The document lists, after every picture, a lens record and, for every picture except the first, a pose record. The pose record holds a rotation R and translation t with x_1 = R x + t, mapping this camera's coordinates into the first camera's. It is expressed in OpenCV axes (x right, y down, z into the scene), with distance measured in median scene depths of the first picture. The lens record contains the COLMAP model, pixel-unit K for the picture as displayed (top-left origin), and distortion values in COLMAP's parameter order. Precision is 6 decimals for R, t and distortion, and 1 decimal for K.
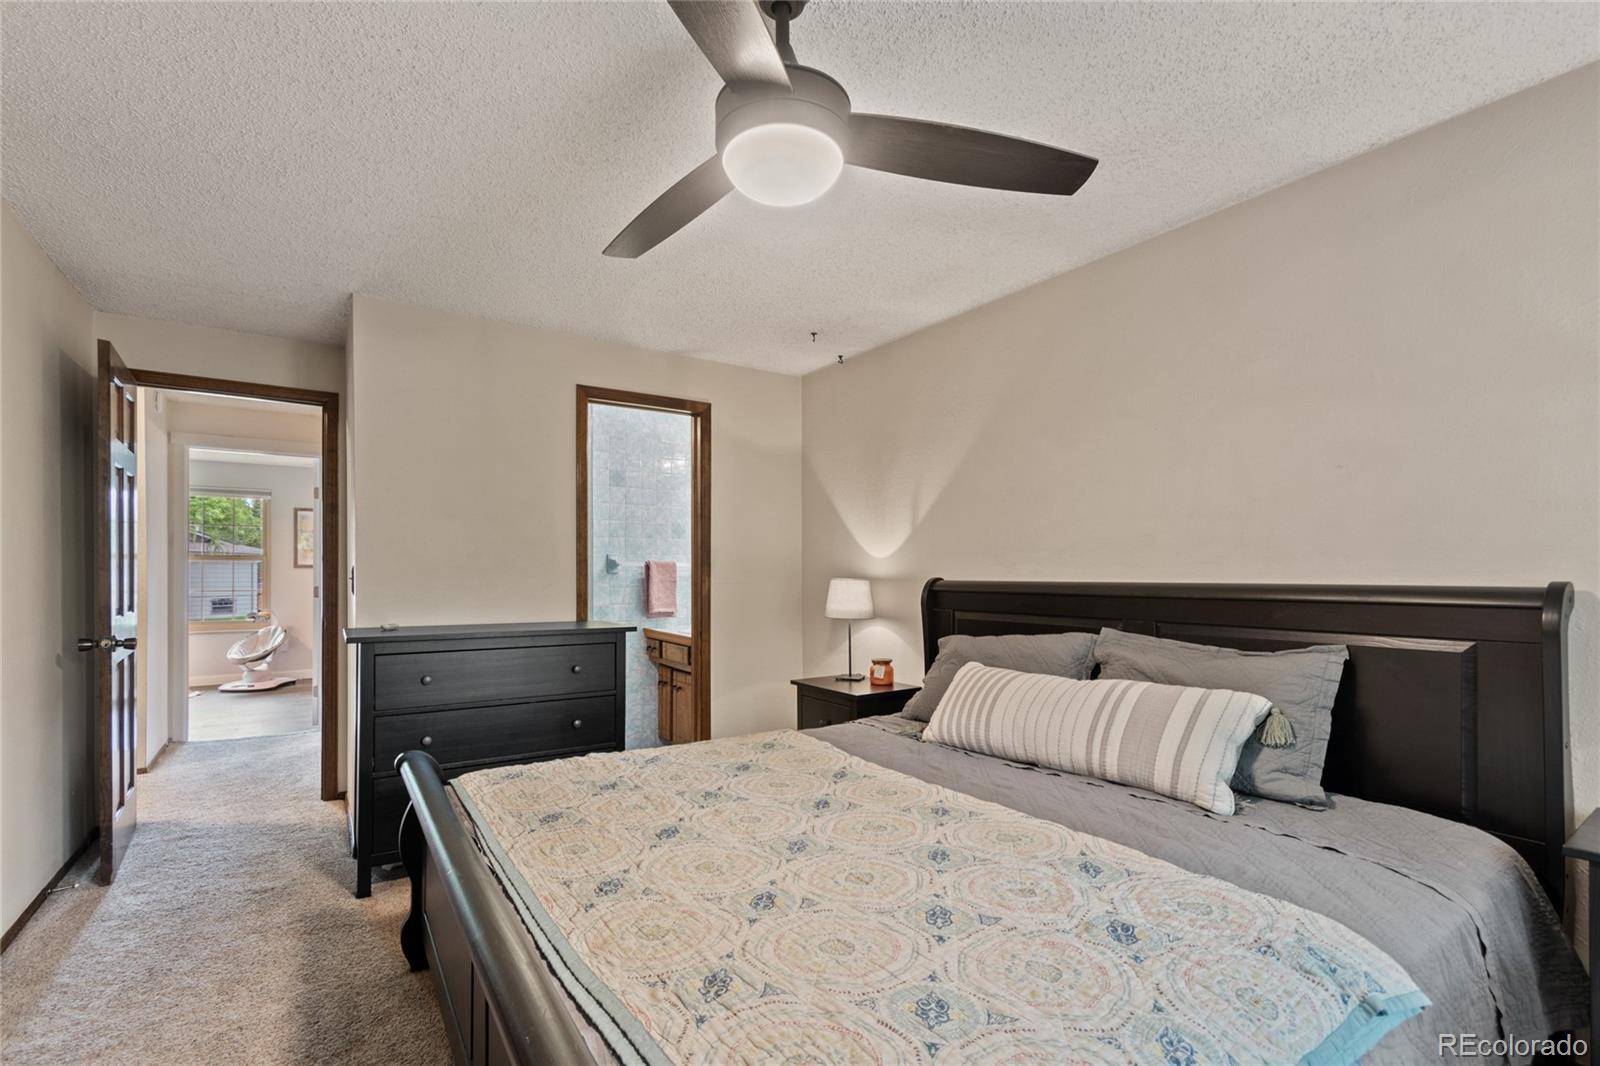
lens RADIAL K [[725.8, 0, 801.1], [0, 725.8, 584.4], [0, 0, 1]] dist [0.004008, -0.000531]
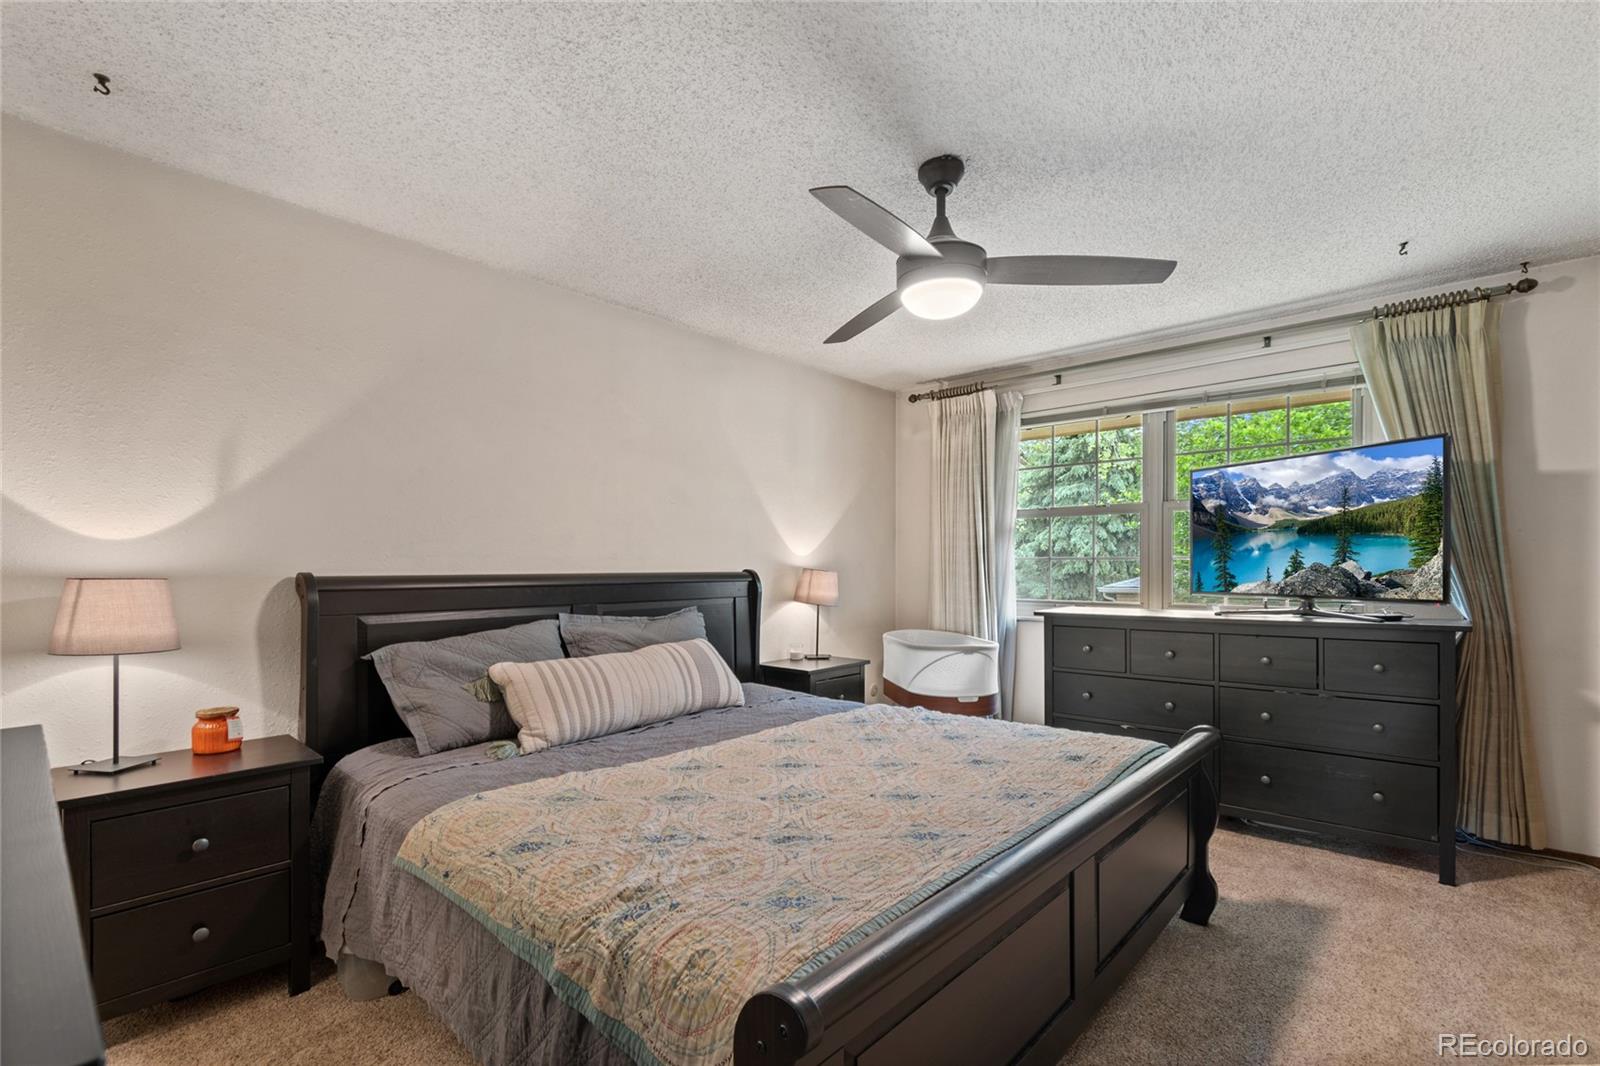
lens RADIAL K [[725.8, 0, 801.1], [0, 725.8, 584.4], [0, 0, 1]] dist [0.004008, -0.000531]
pose [[-0.246961, -0.029875, 0.968565, -0.861927], [0.011812, 0.999358, 0.033837, -0.022215], [-0.968953, 0.019797, -0.246450, 0.989768]]
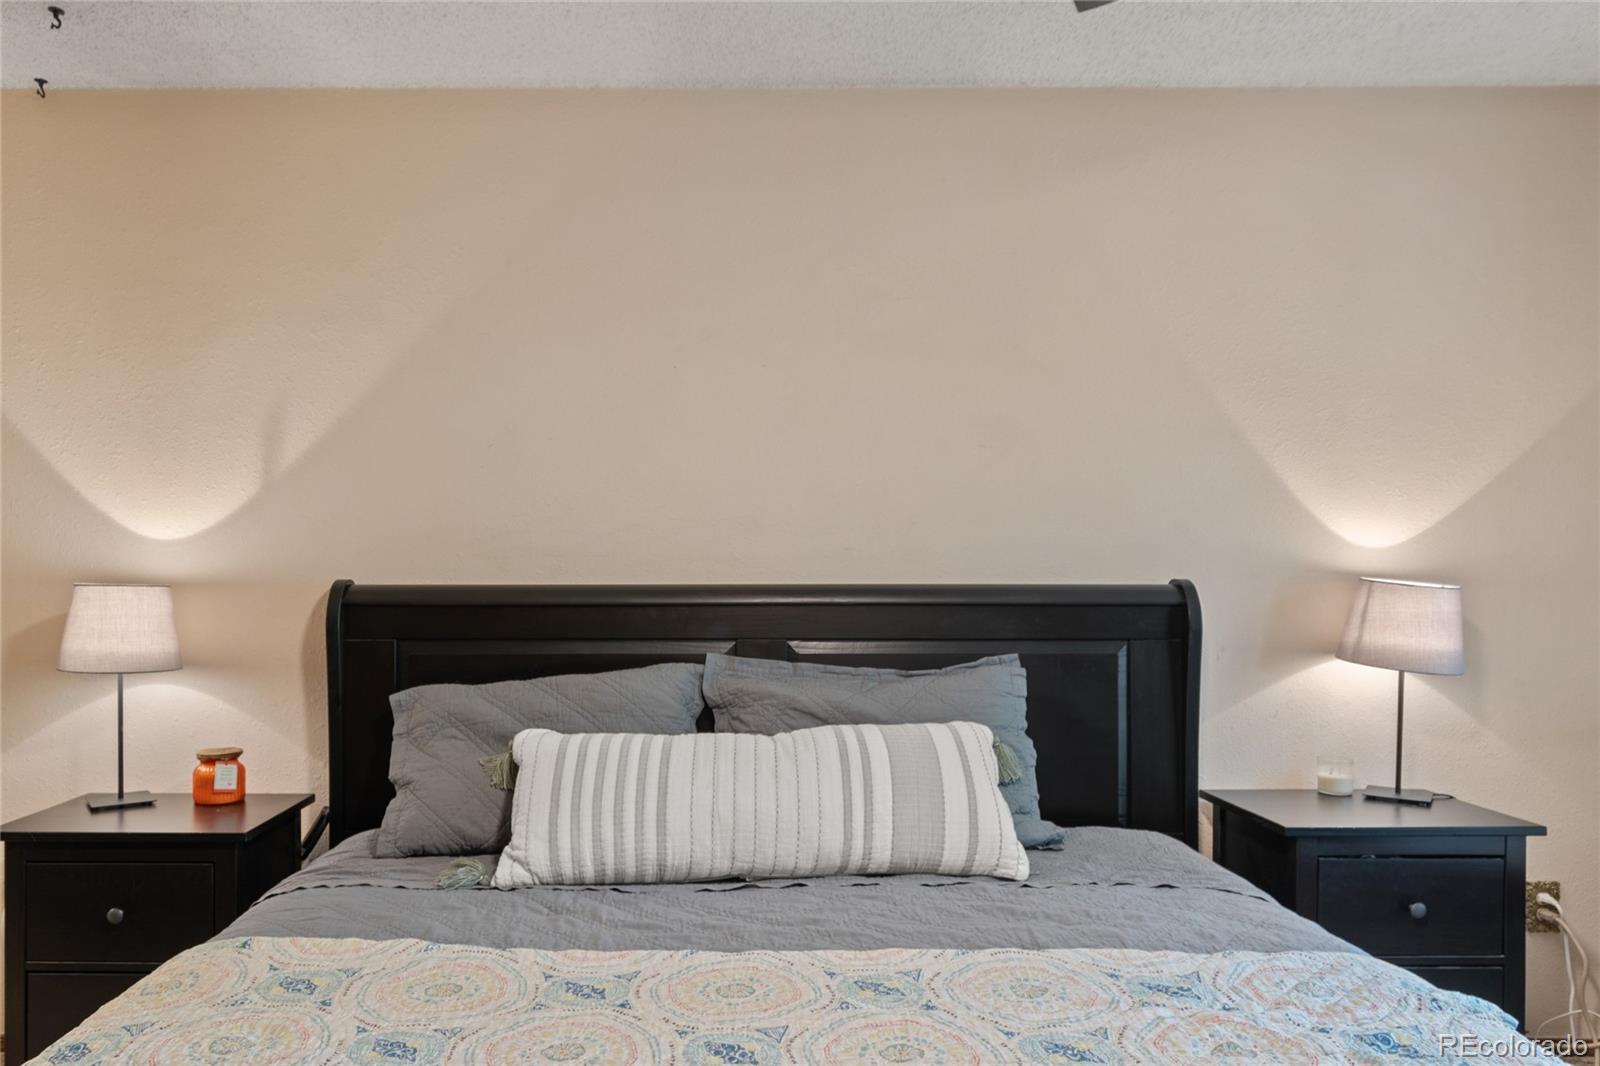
lens RADIAL K [[1112.5, 0, 703.5], [0, 1112.5, 585.4], [0, 0, 1]] dist [0.010785, -0.004490]
pose [[0.564734, -0.013375, 0.825164, -0.460975], [0.012929, 0.999889, 0.007359, -0.010555], [-0.825171, 0.006513, 0.564845, 0.464932]]
